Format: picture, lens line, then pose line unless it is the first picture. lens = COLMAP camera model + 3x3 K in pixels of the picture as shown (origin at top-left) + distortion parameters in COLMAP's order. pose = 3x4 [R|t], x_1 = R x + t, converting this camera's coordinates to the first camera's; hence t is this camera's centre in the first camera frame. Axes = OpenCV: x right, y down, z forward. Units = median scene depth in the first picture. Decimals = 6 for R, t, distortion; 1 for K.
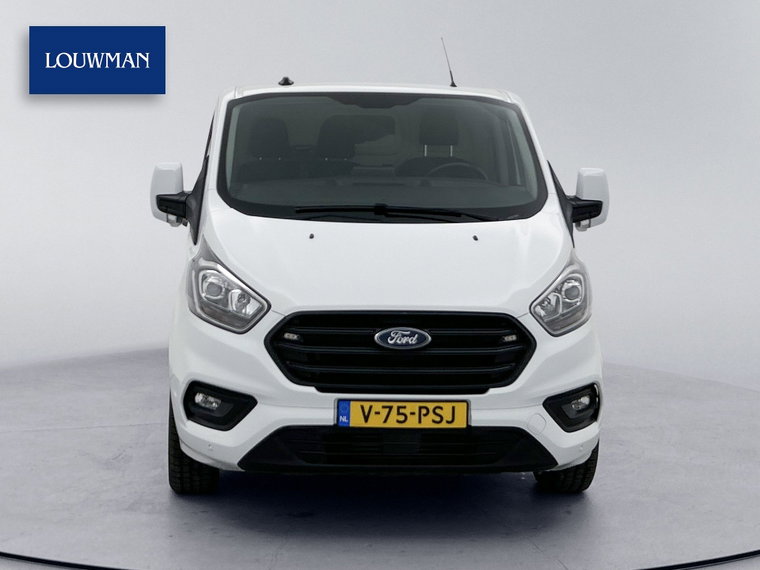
lens RADIAL K [[578.5, 0, 380.0], [0, 578.5, 285.0], [0, 0, 1]] dist [-0.005980, -0.003025]
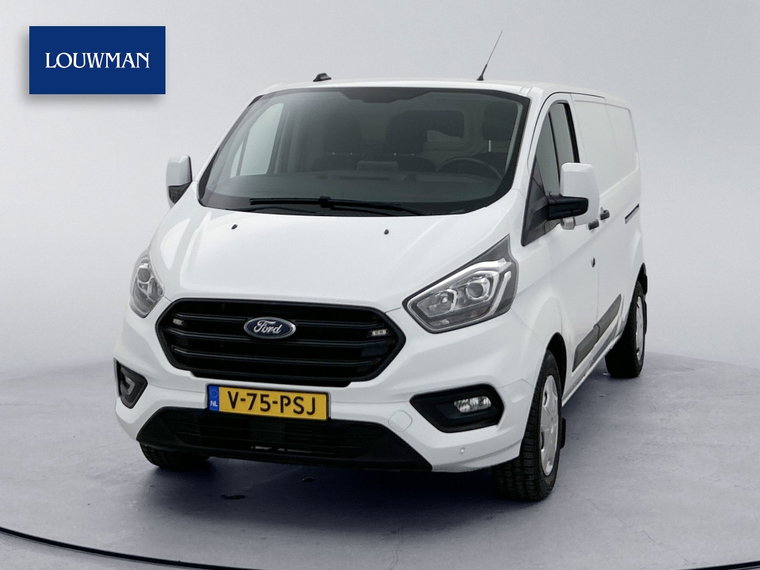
lens RADIAL K [[576.8, 0, 380.0], [0, 576.8, 285.0], [0, 0, 1]] dist [-0.001128, -0.004820]
pose [[0.990124, 0.035015, -0.135753, 0.361990], [-0.034060, 0.999376, 0.009352, 0.001165], [0.135995, -0.004636, 0.990699, 0.025763]]
